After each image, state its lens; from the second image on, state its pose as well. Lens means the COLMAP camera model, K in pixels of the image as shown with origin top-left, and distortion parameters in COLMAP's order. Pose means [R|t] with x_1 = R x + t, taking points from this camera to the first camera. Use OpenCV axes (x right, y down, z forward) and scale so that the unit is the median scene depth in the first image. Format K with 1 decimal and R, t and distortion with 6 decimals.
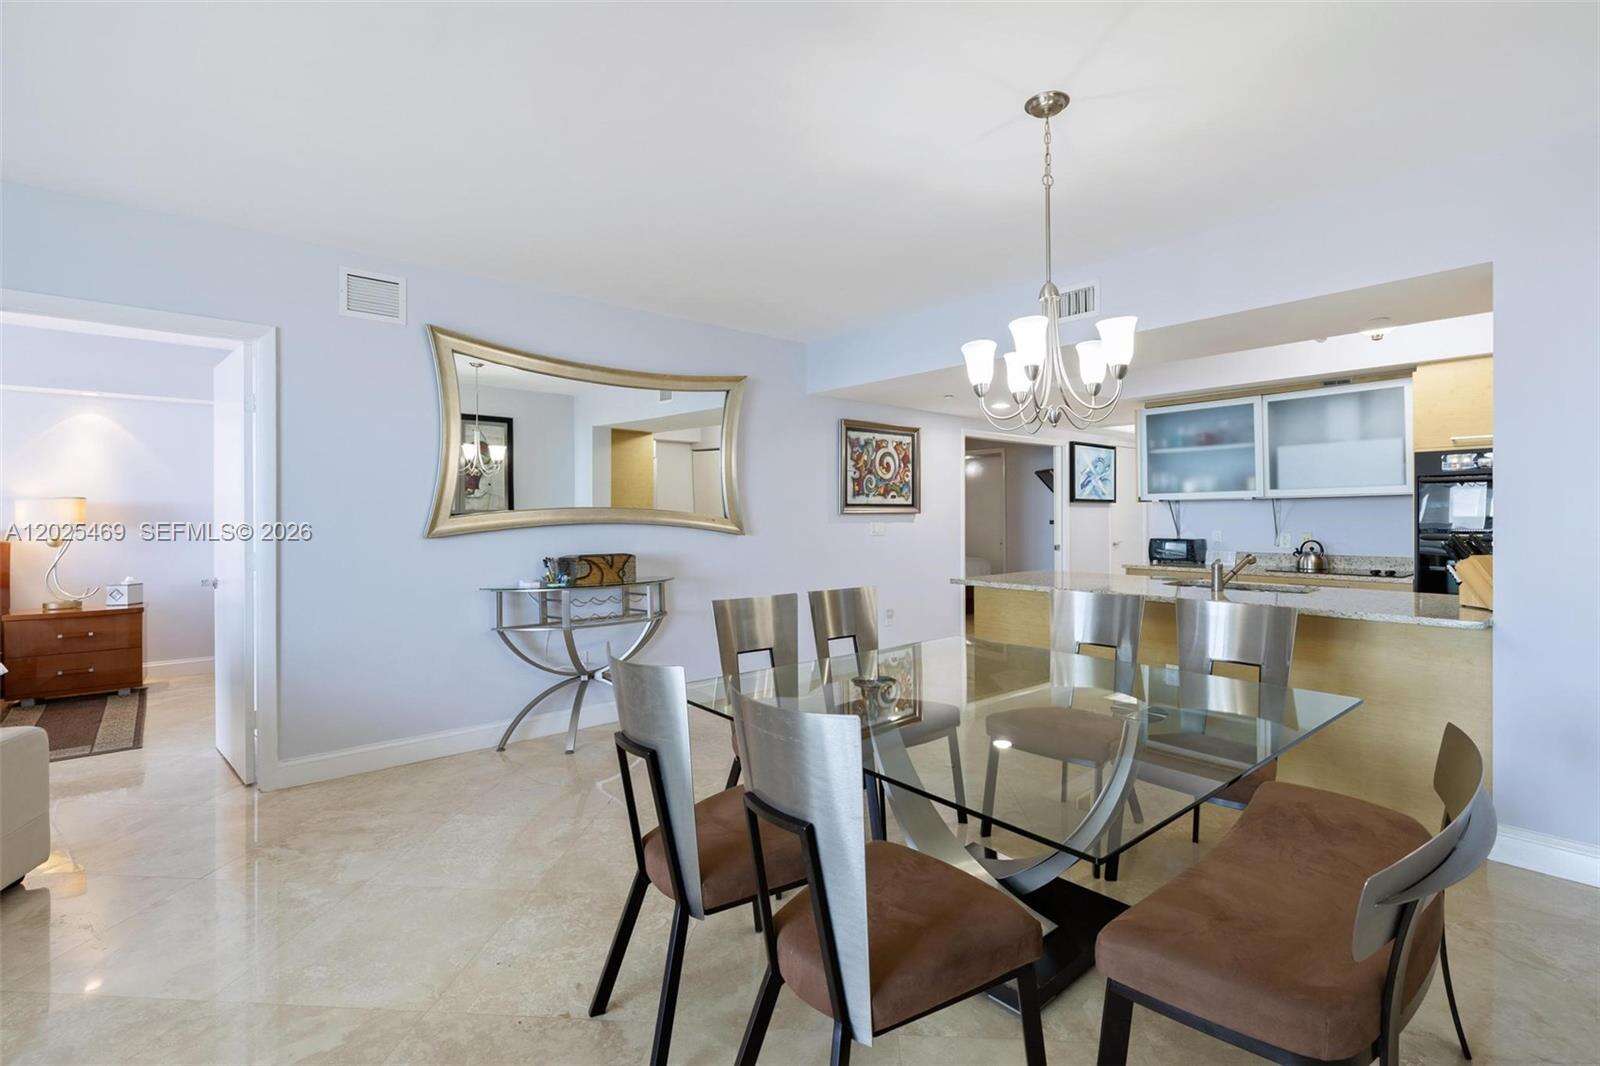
lens RADIAL K [[729.1, 0, 800.4], [0, 729.1, 517.4], [0, 0, 1]] dist [-0.003803, 0.000469]
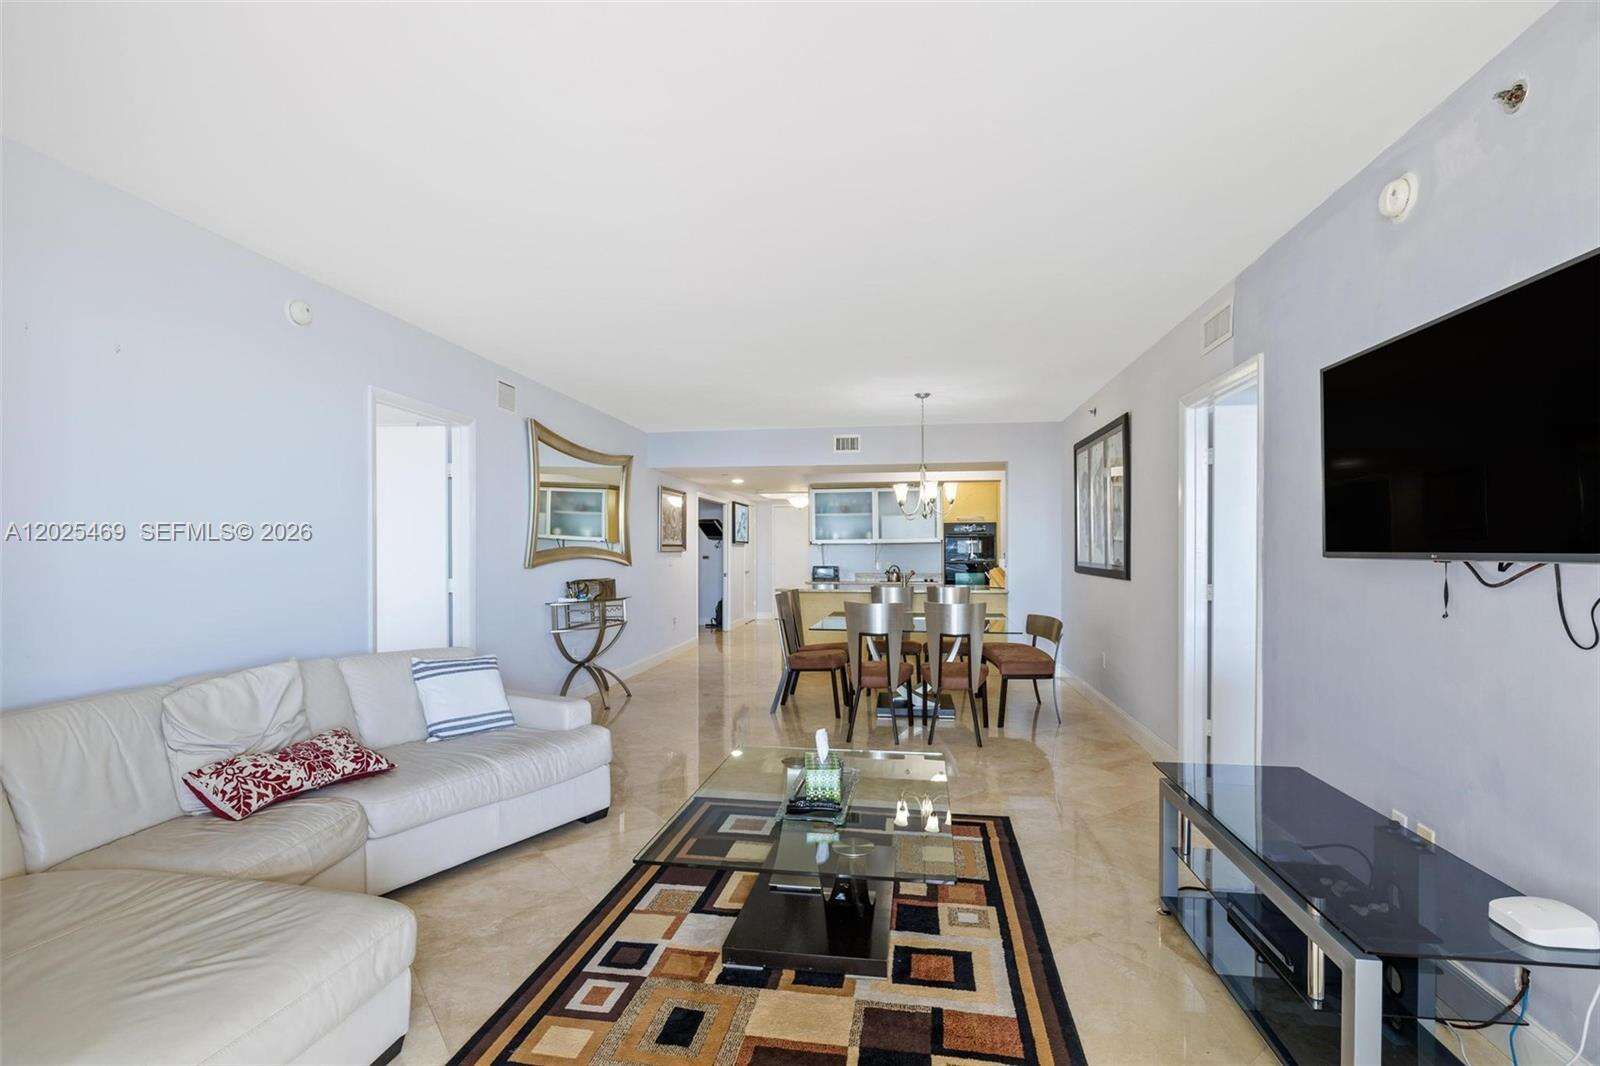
lens RADIAL K [[762.0, 0, 831.3], [0, 762.0, 551.3], [0, 0, 1]] dist [-0.000285, -0.000082]
pose [[0.732305, 0.000625, 0.680976, -0.800263], [0.002407, 0.999991, -0.003507, 0.000555], [-0.680972, 0.004207, 0.732297, -0.358244]]
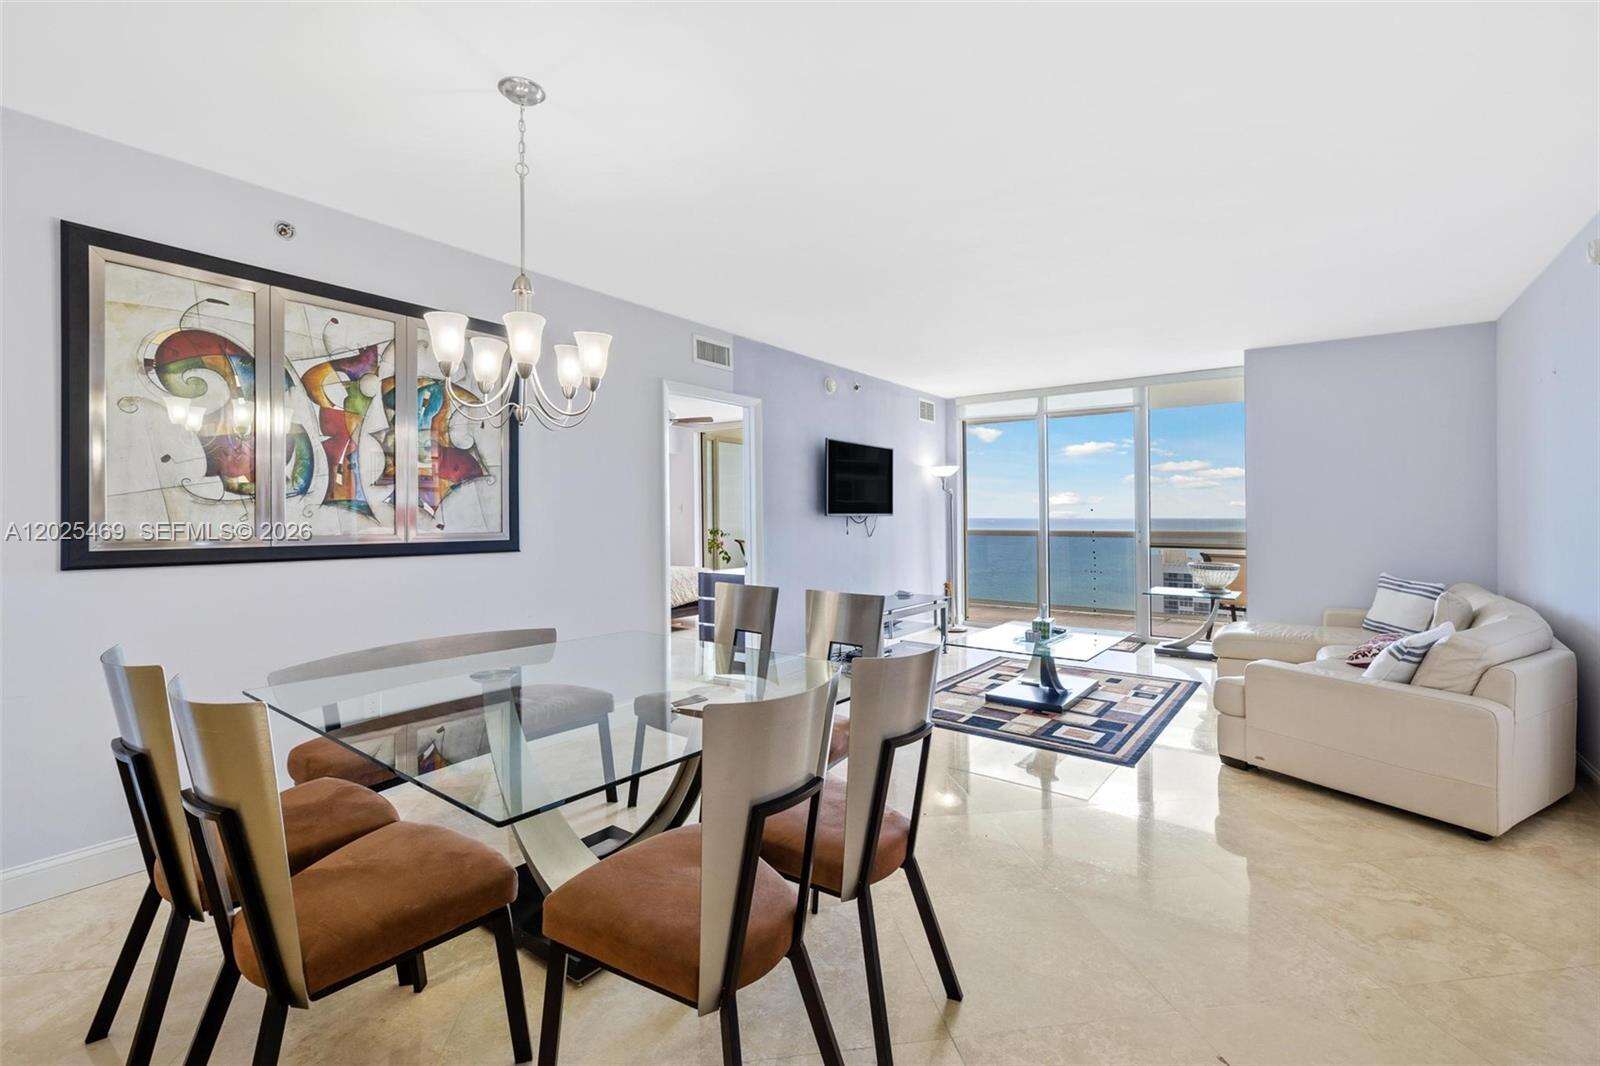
lens RADIAL K [[698.5, 0, 800.4], [0, 698.5, 516.2], [0, 0, 1]] dist [0.002543, 0.000322]
pose [[-0.973990, 0.006092, -0.226510, 0.089474], [0.004869, 0.999970, 0.005958, -0.002225], [0.226540, 0.004700, -0.973991, 0.884007]]
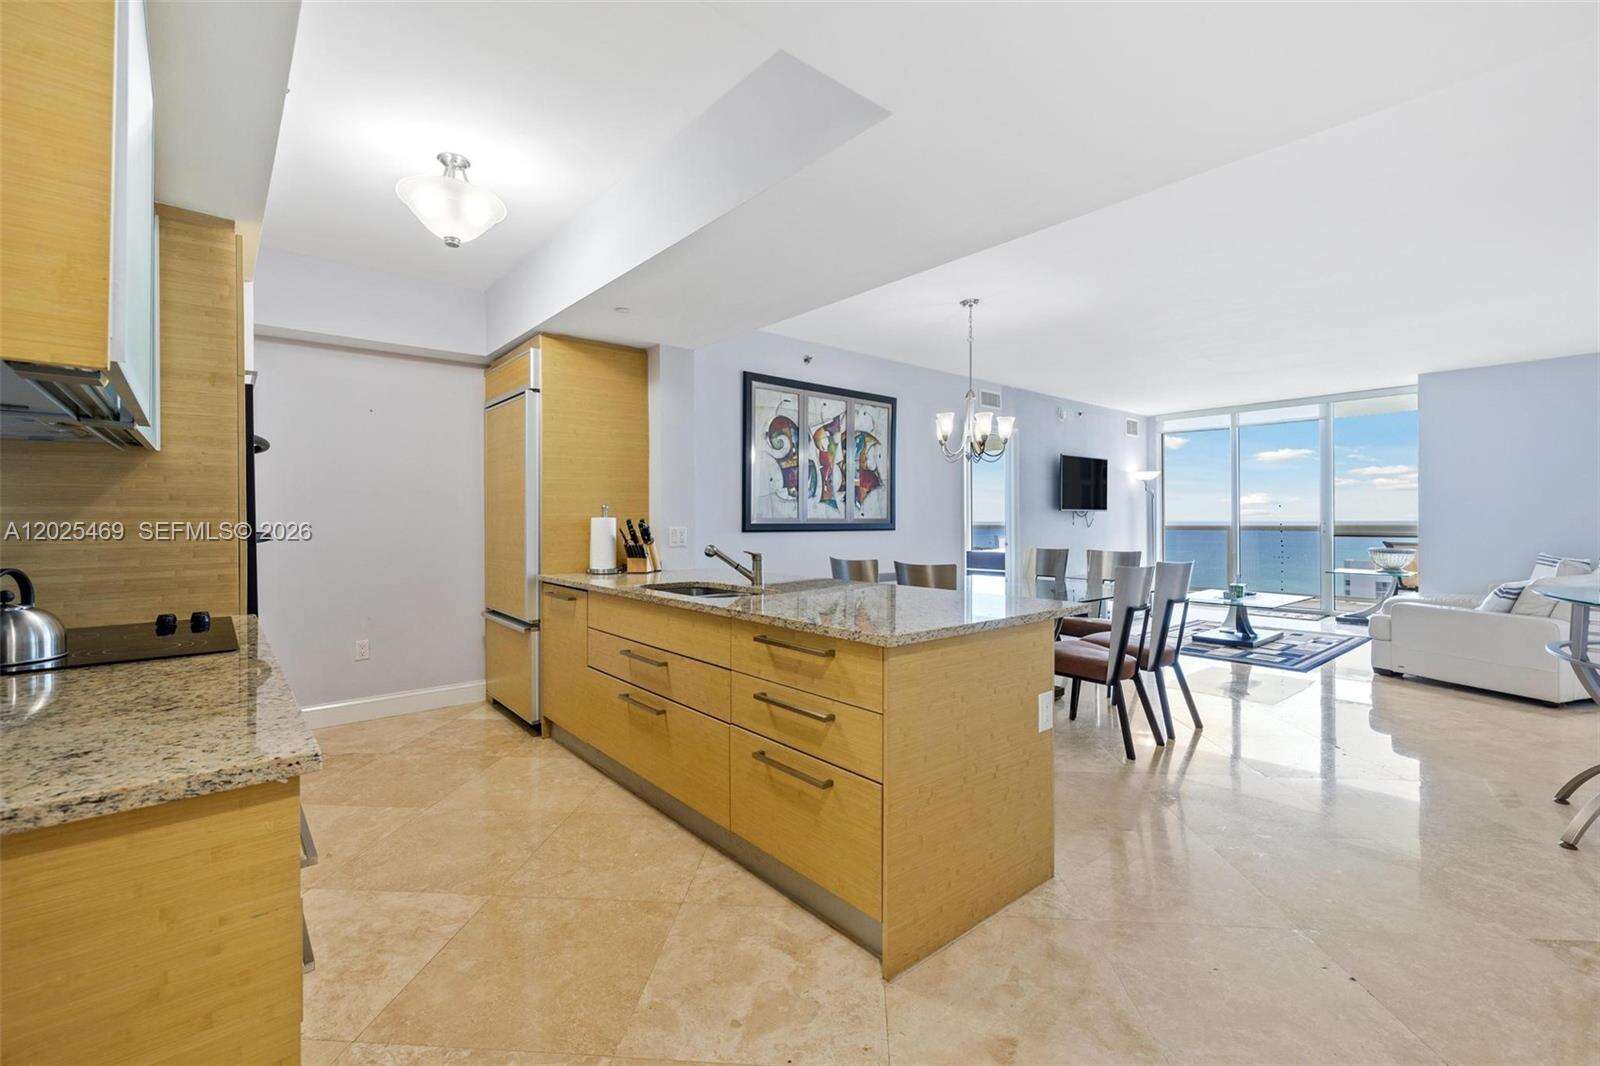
lens RADIAL K [[684.1, 0, 800.0], [0, 684.1, 533.0], [0, 0, 1]] dist [-0.004089, 0.000143]
pose [[-0.999946, 0.009128, -0.004898, 0.371768], [0.009016, 0.999709, 0.022389, 0.013750], [0.005100, 0.022343, -0.999737, 1.294868]]
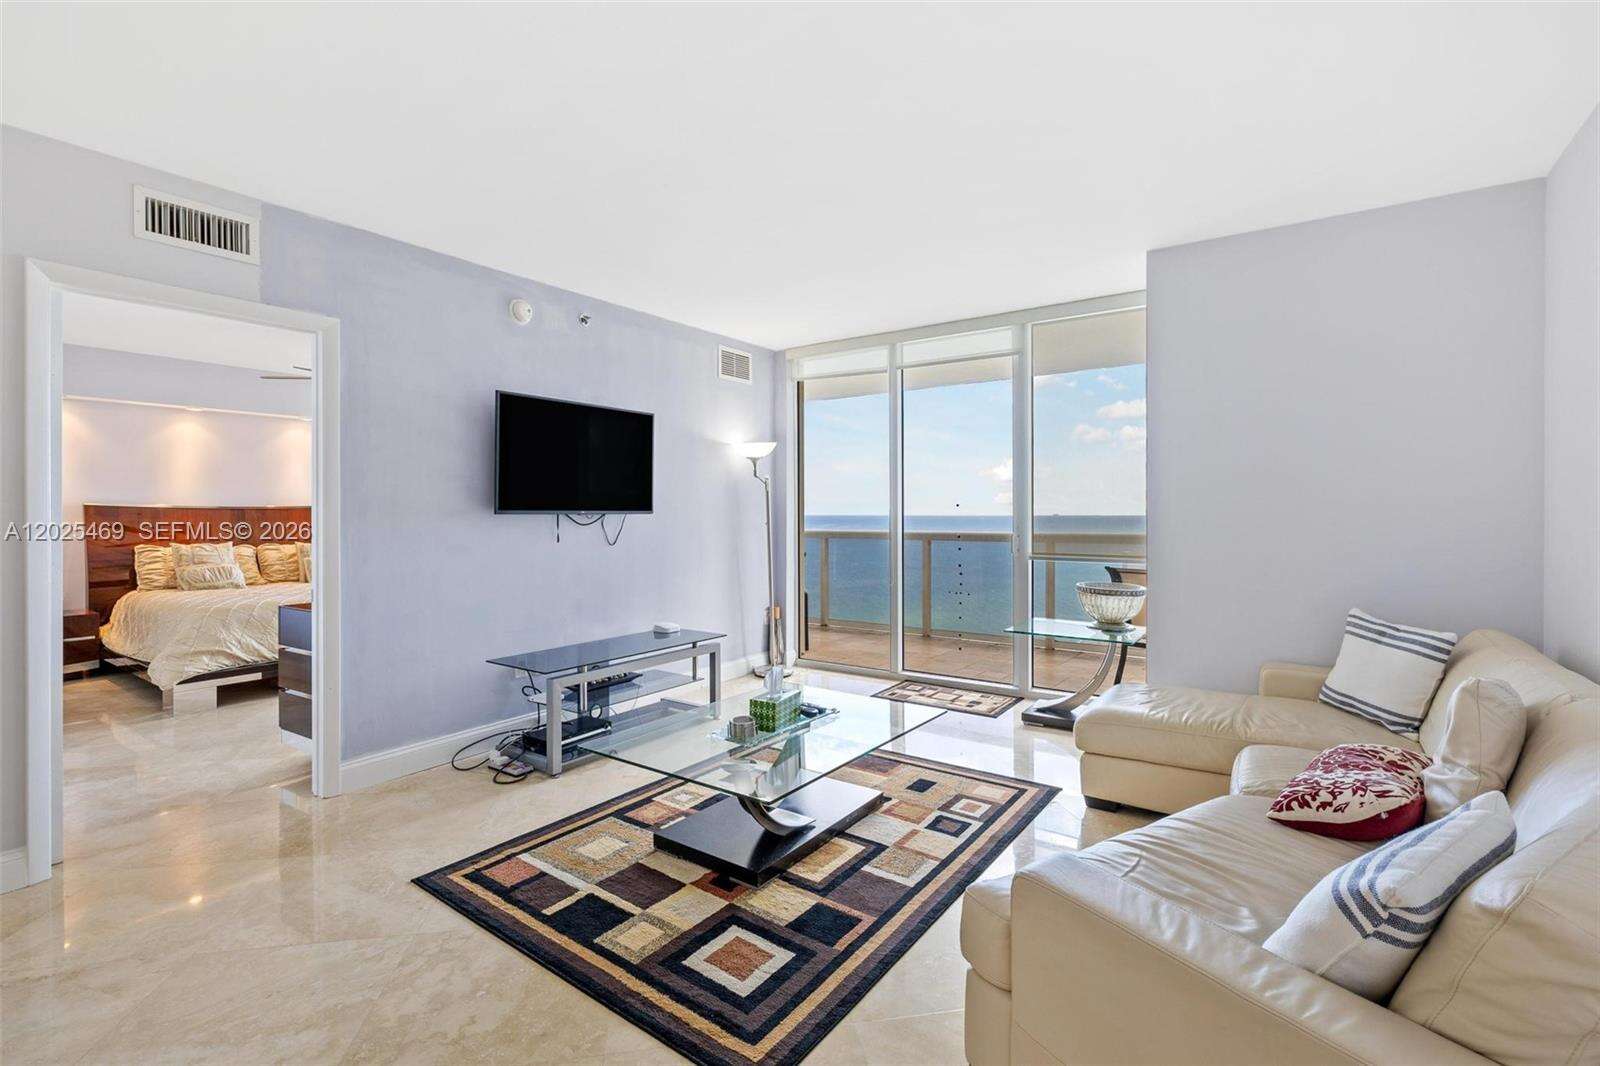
lens RADIAL K [[729.1, 0, 800.4], [0, 729.1, 517.4], [0, 0, 1]] dist [-0.003803, 0.000469]
pose [[-0.967297, 0.011538, -0.253385, -0.319101], [0.008814, 0.999891, 0.011886, 0.001773], [0.253495, 0.009264, -0.967292, 0.589391]]
